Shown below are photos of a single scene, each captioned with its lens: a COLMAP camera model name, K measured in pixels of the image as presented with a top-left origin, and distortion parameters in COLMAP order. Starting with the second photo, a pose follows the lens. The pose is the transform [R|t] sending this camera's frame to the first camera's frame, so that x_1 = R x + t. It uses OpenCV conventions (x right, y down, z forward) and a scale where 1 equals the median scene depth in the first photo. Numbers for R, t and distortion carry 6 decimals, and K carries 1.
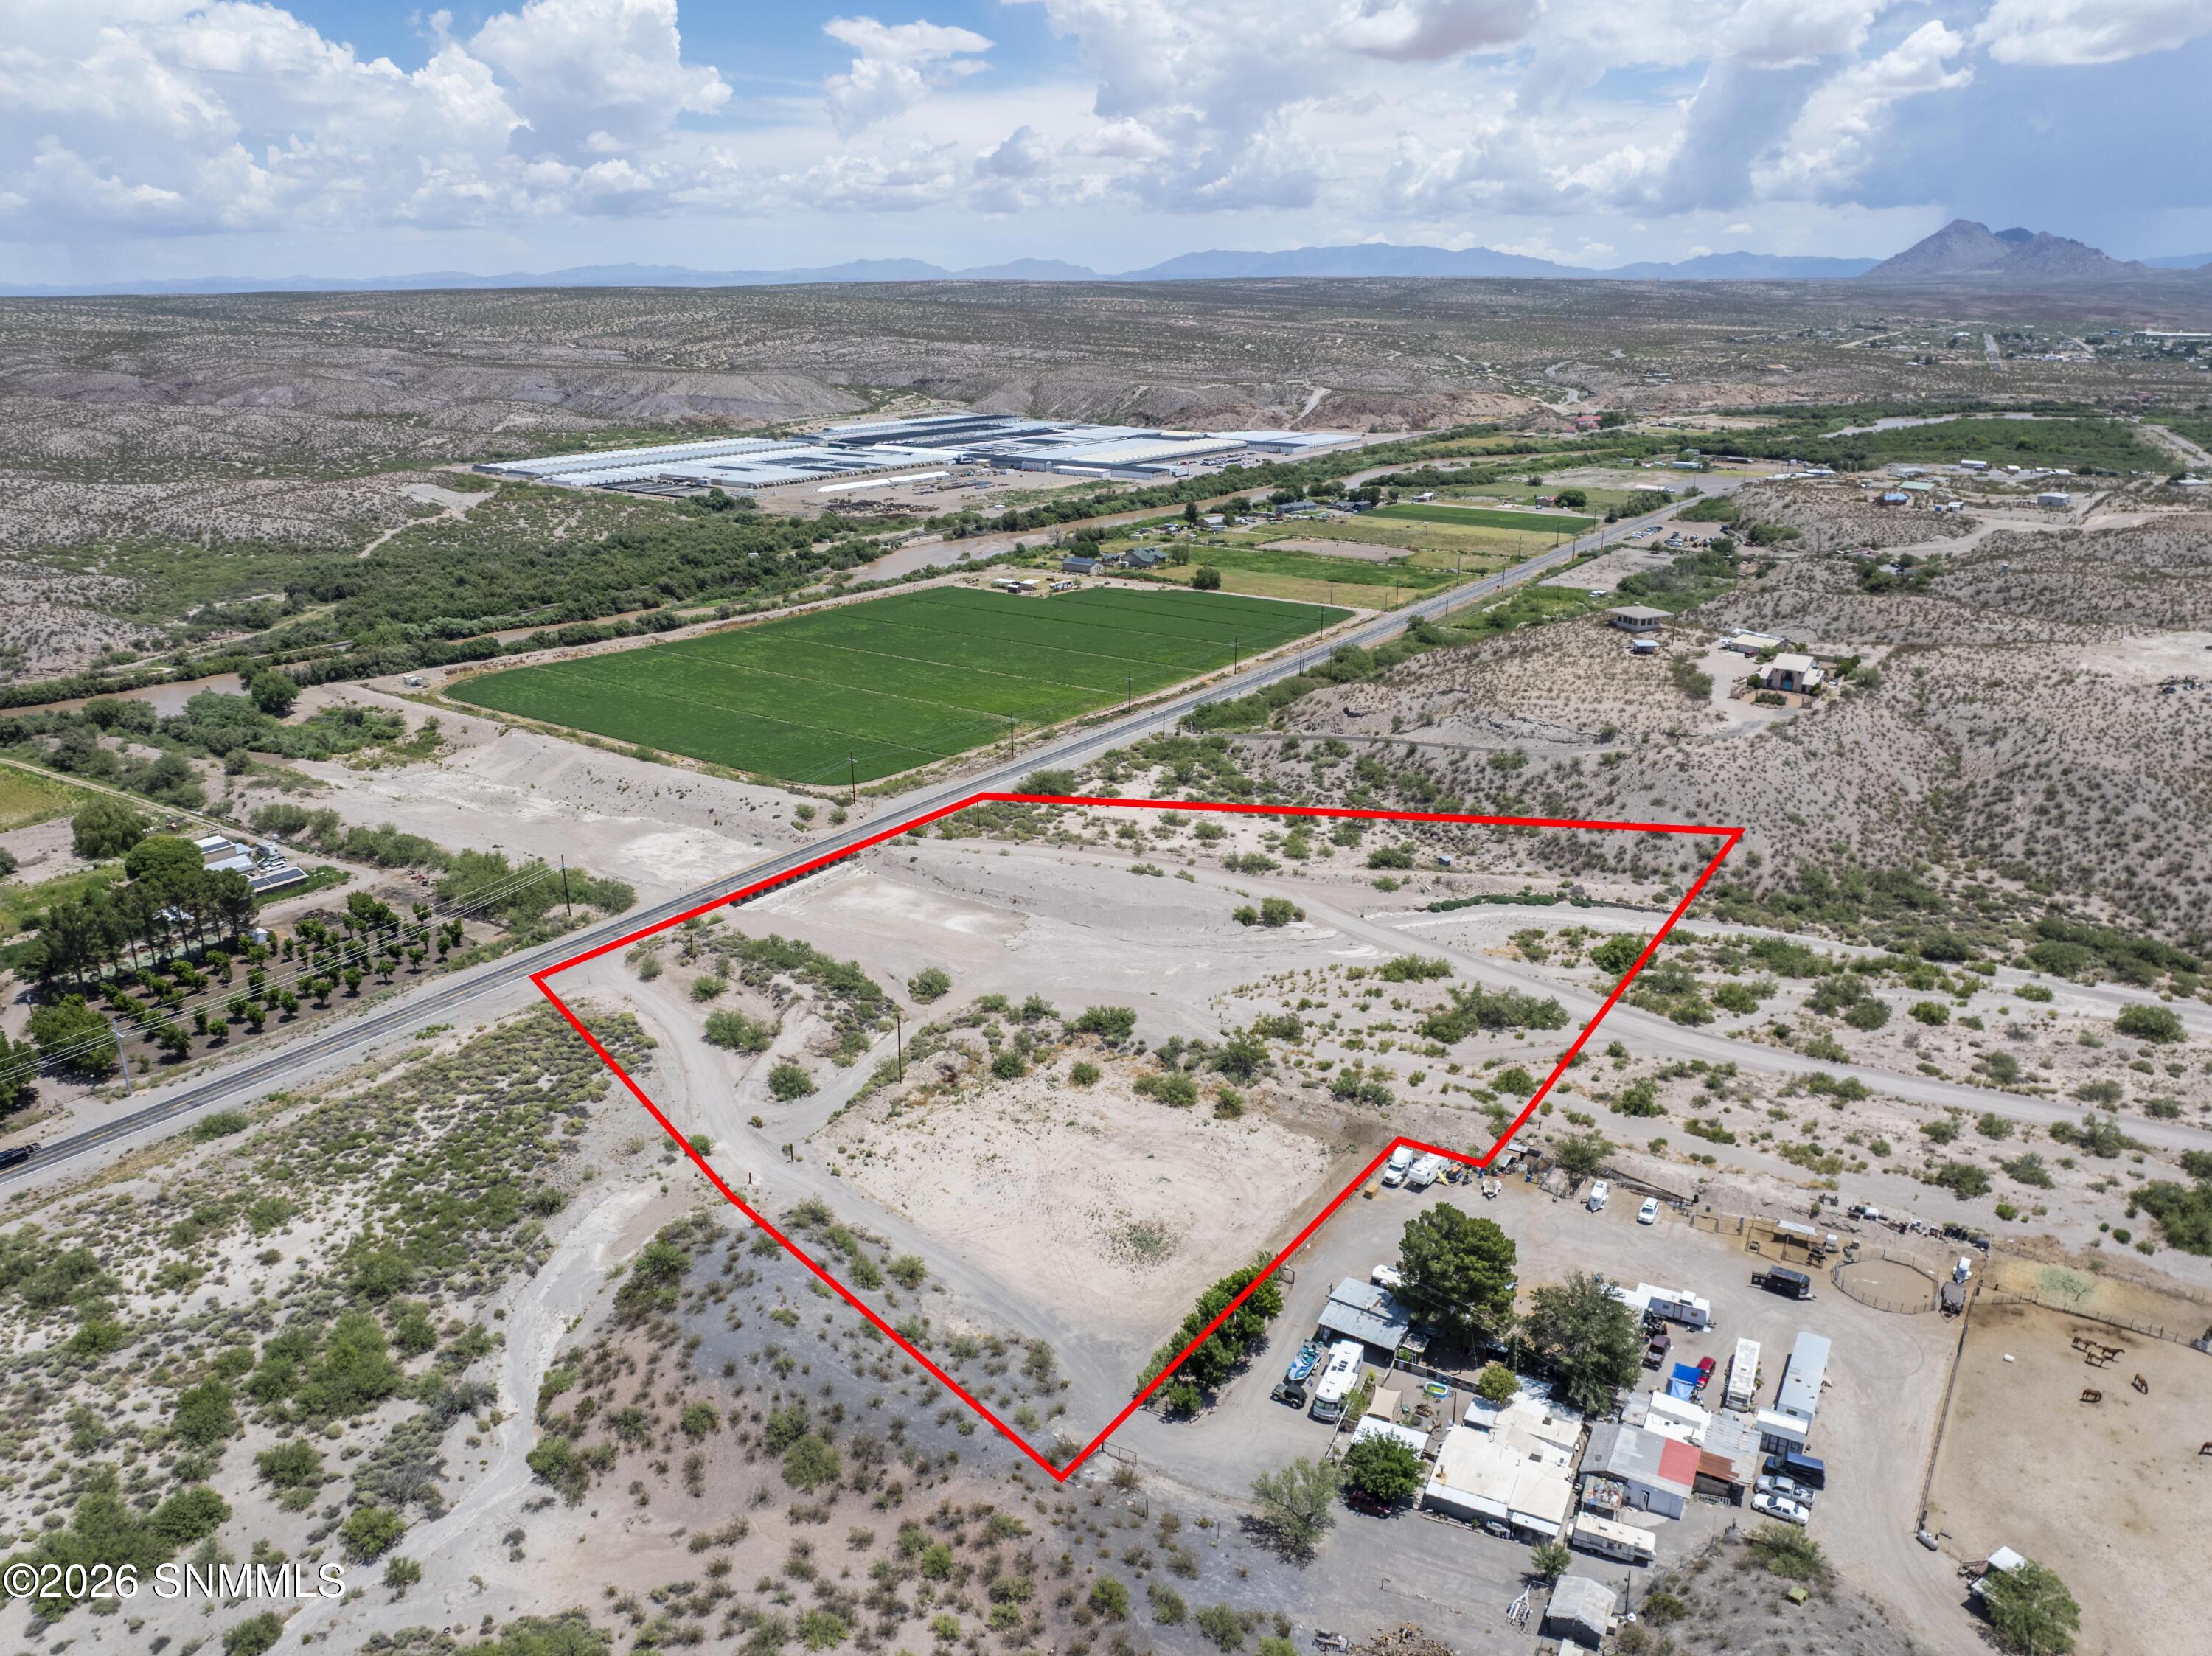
lens RADIAL K [[1555.2, 0, 1111.8], [0, 1555.2, 827.5], [0, 0, 1]] dist [-0.035011, -0.005771]
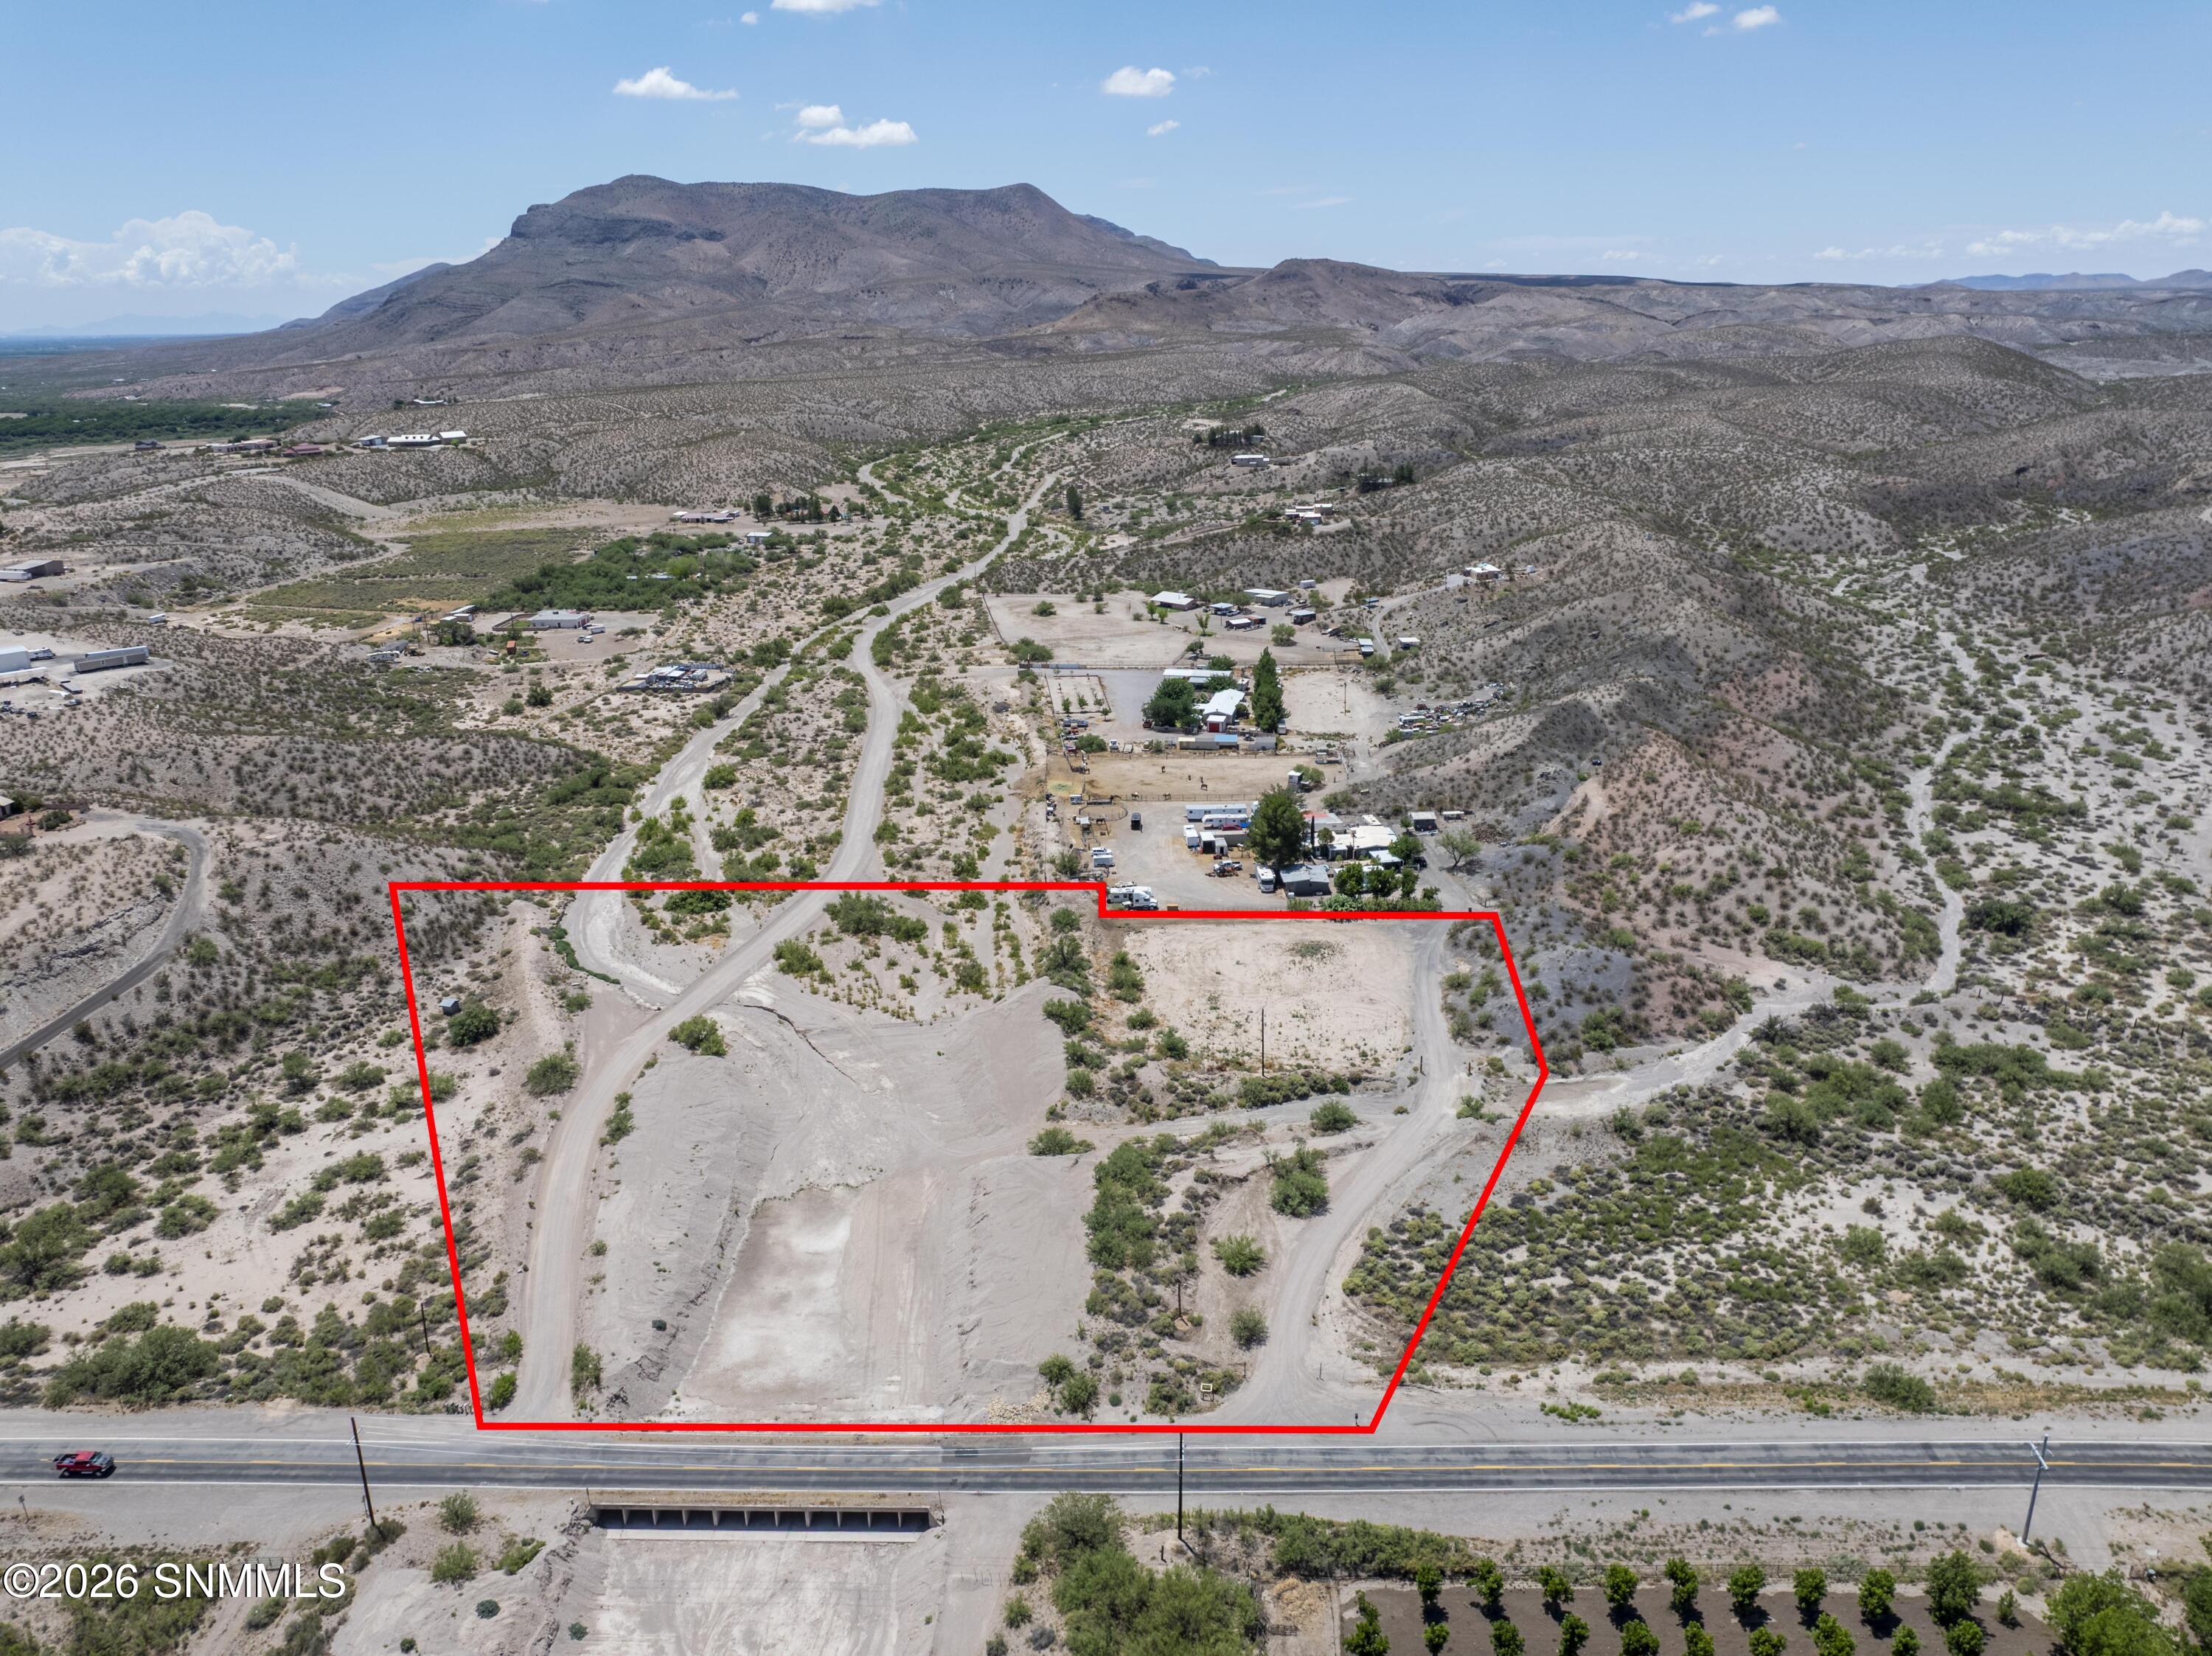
lens RADIAL K [[1589.3, 0, 1112.7], [0, 1589.3, 826.9], [0, 0, 1]] dist [-0.038997, 0.002257]
pose [[-0.542630, -0.256367, 0.799893, -0.697162], [0.290422, 0.836292, 0.465049, -0.386587], [-0.788167, 0.484656, -0.379343, 1.112146]]
